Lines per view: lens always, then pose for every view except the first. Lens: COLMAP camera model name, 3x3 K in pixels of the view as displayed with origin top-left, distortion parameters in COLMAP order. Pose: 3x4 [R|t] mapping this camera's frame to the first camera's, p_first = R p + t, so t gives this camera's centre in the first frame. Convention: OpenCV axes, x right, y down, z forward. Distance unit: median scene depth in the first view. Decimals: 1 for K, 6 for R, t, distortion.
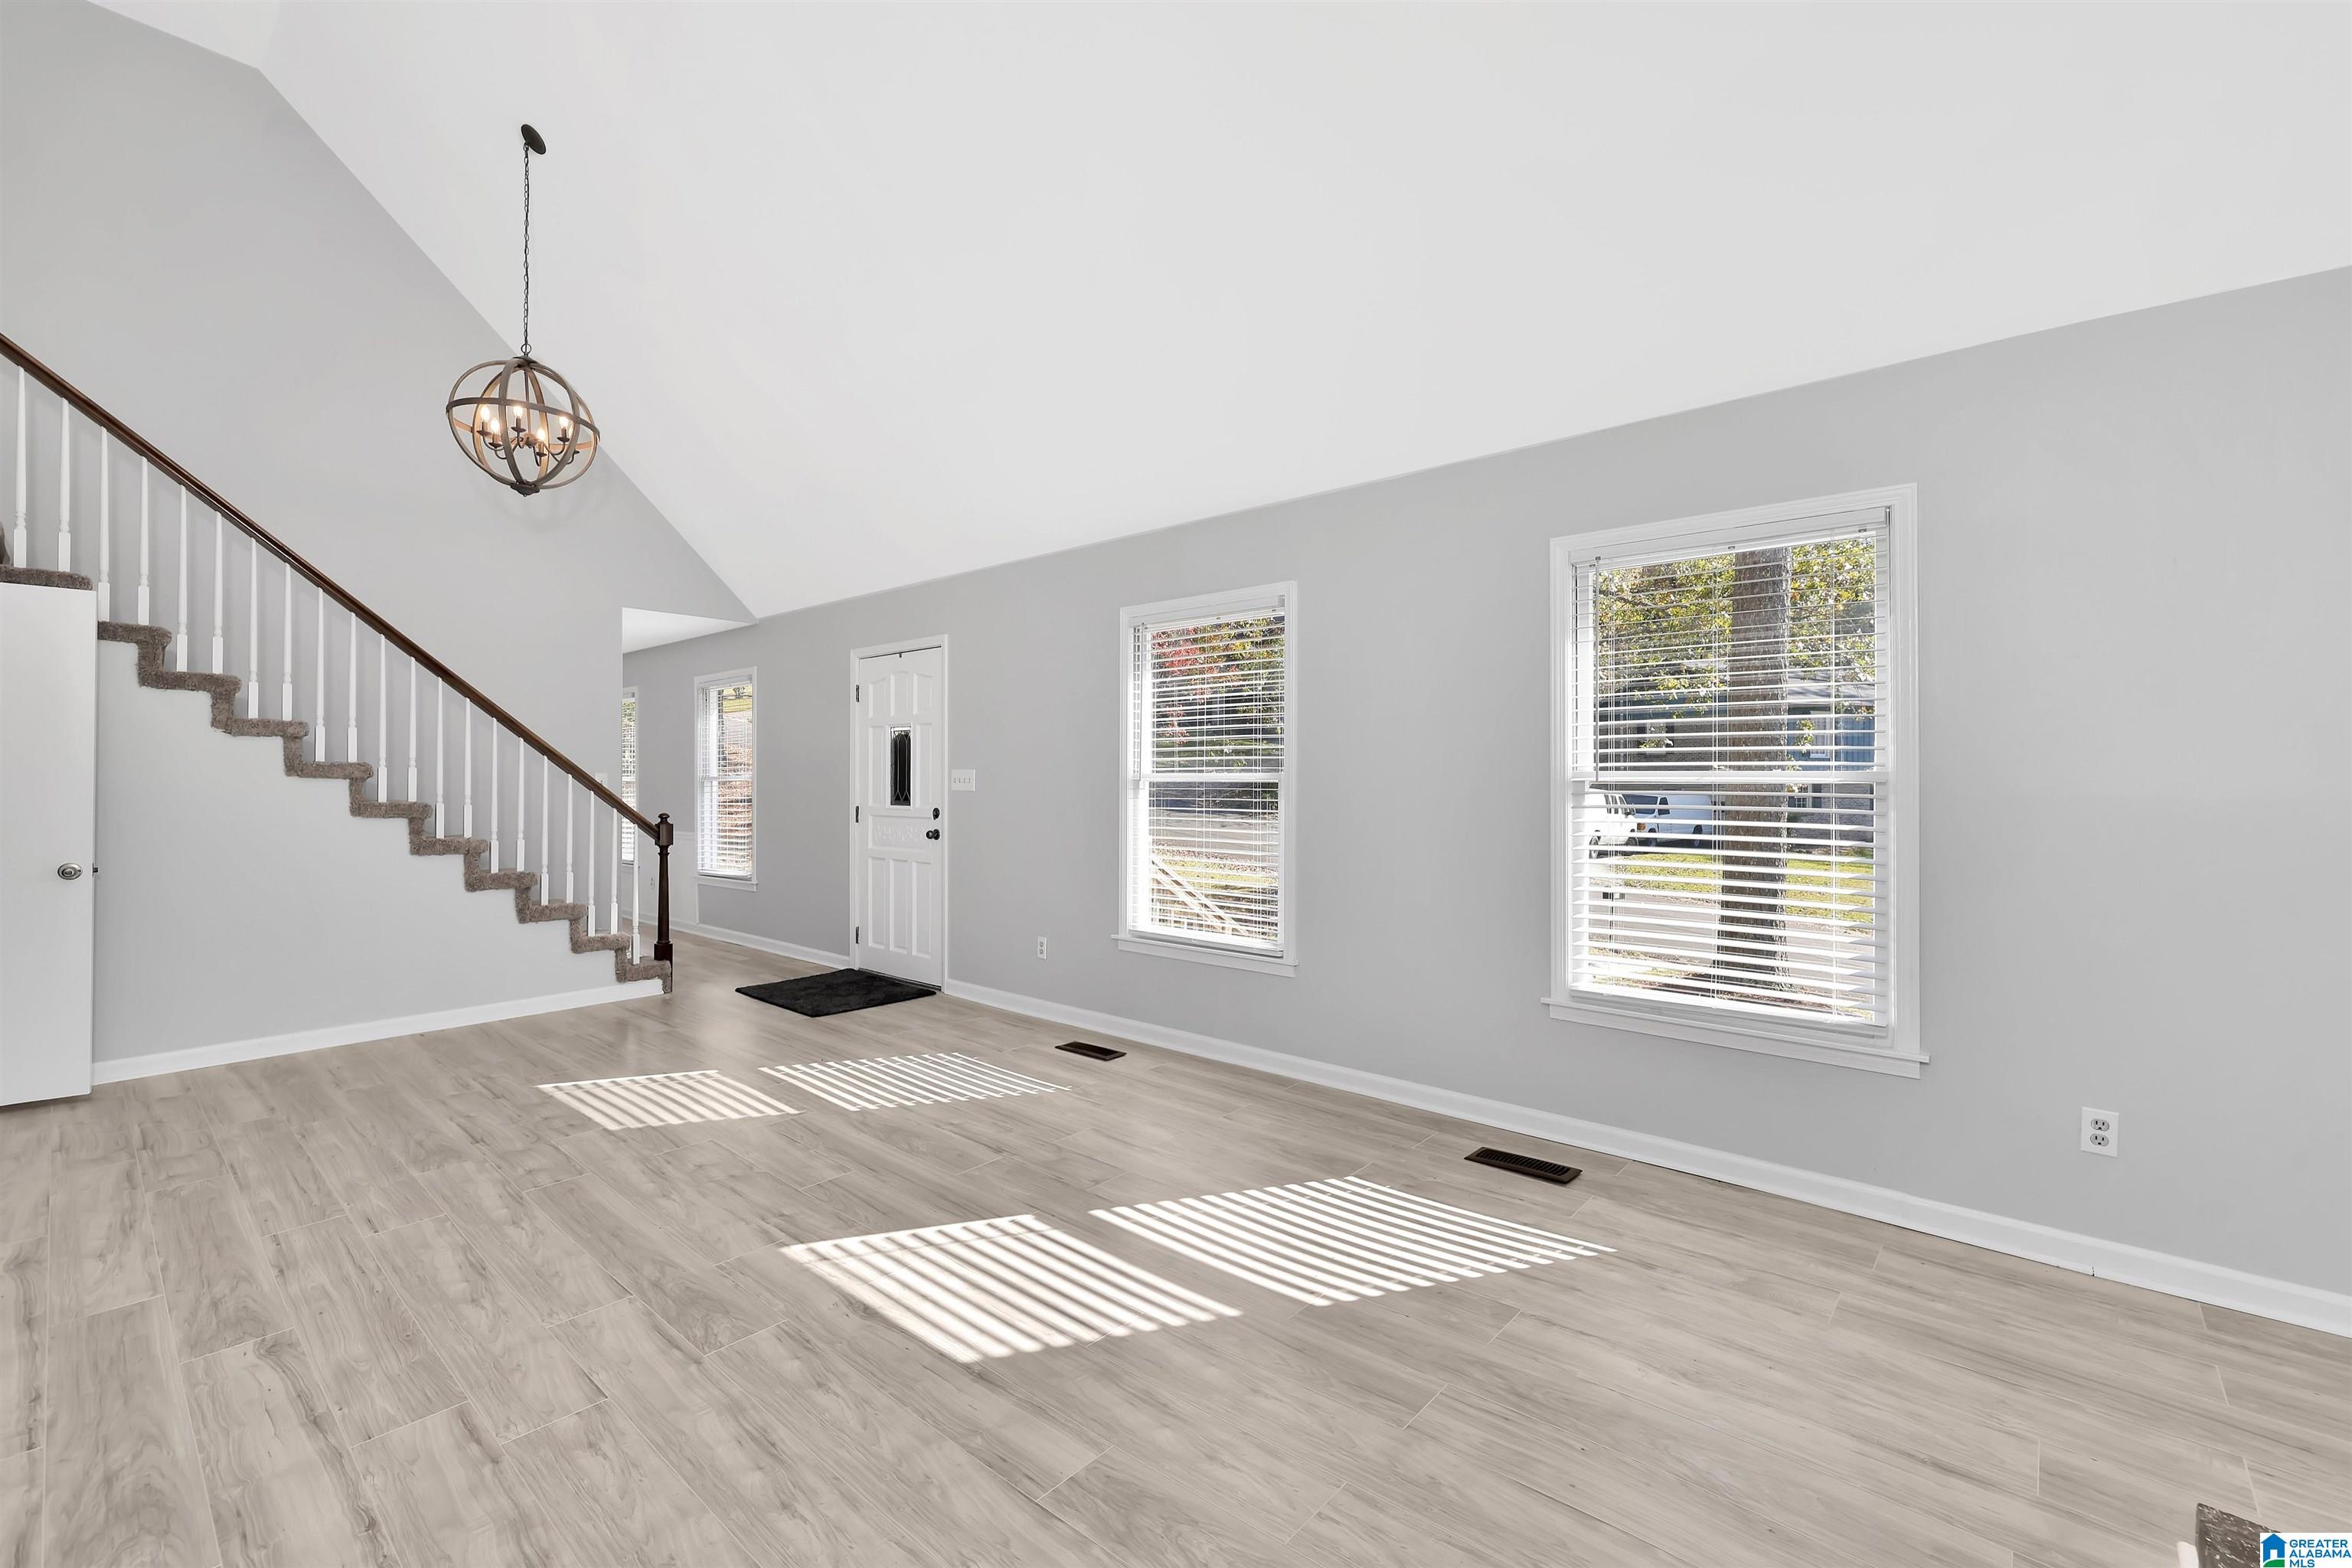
lens RADIAL K [[1012.7, 0, 1177.3], [0, 1012.7, 777.8], [0, 0, 1]] dist [0.012776, 0.000461]
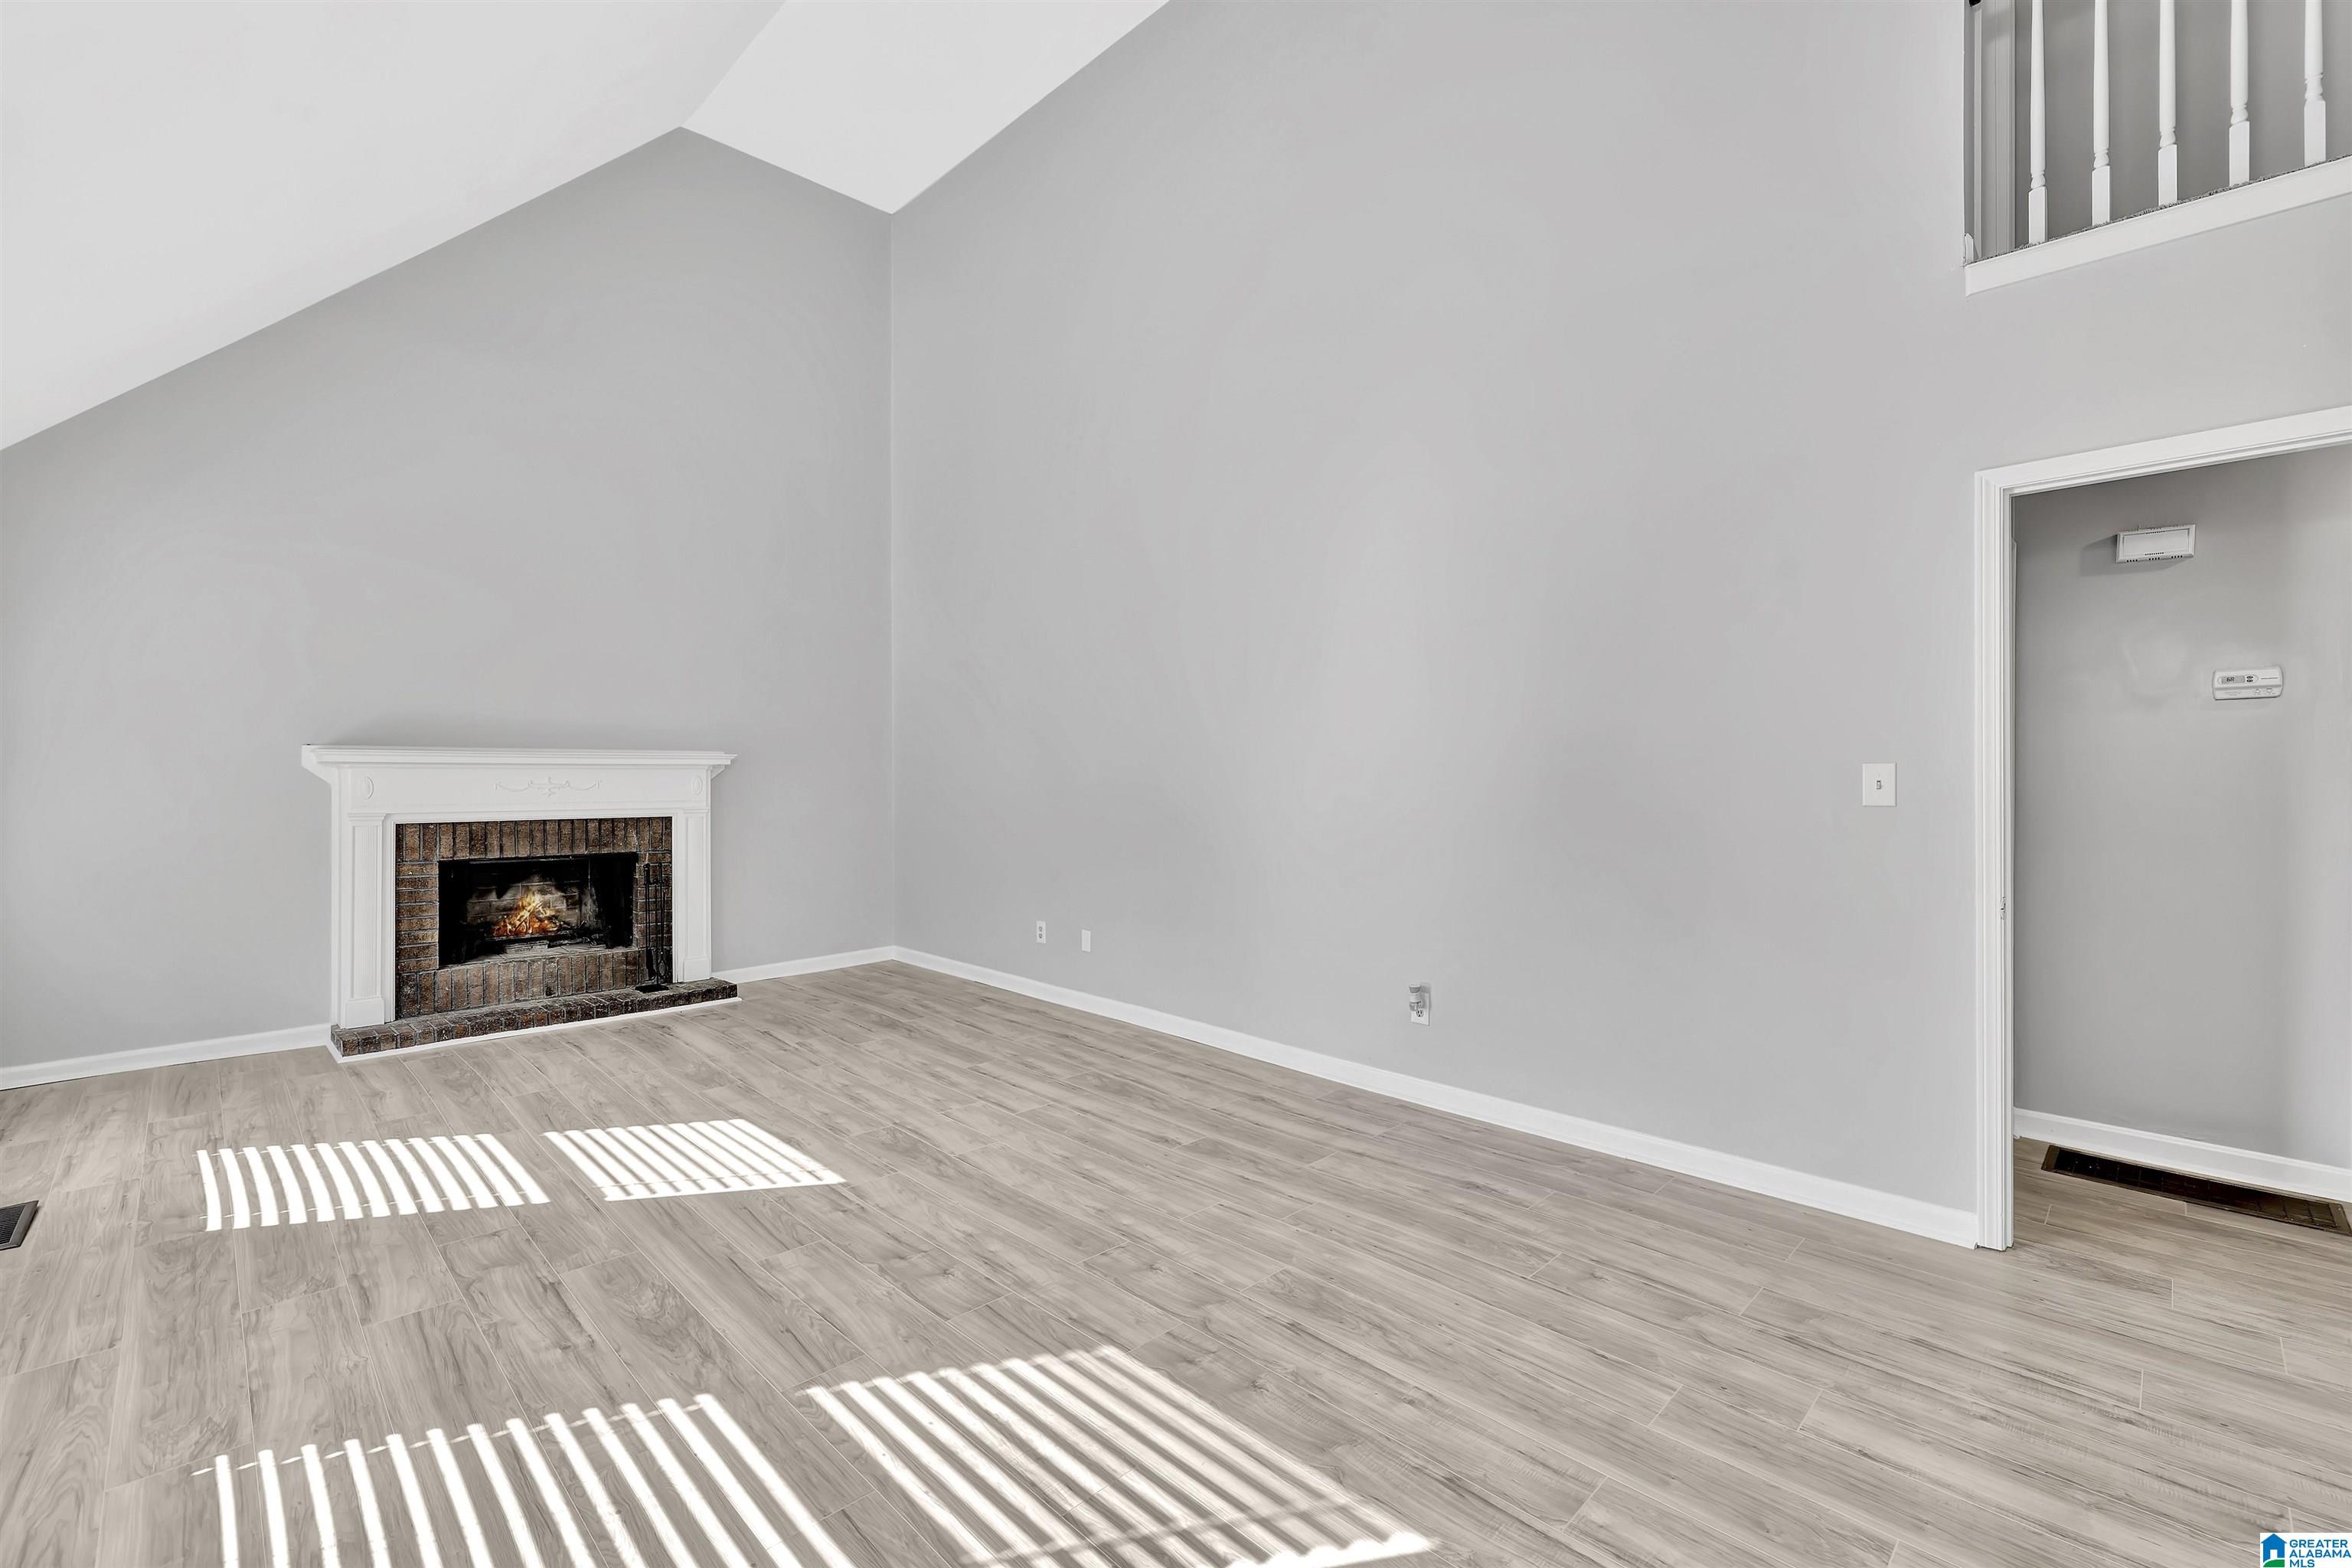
lens RADIAL K [[1012.7, 0, 1185.4], [0, 1012.7, 789.3], [0, 0, 1]] dist [0.012776, 0.000461]
pose [[-0.998303, 0.004931, 0.058026, -0.803950], [0.005670, 0.999905, 0.012569, 0.003765], [-0.057959, 0.012876, -0.998236, 2.023138]]
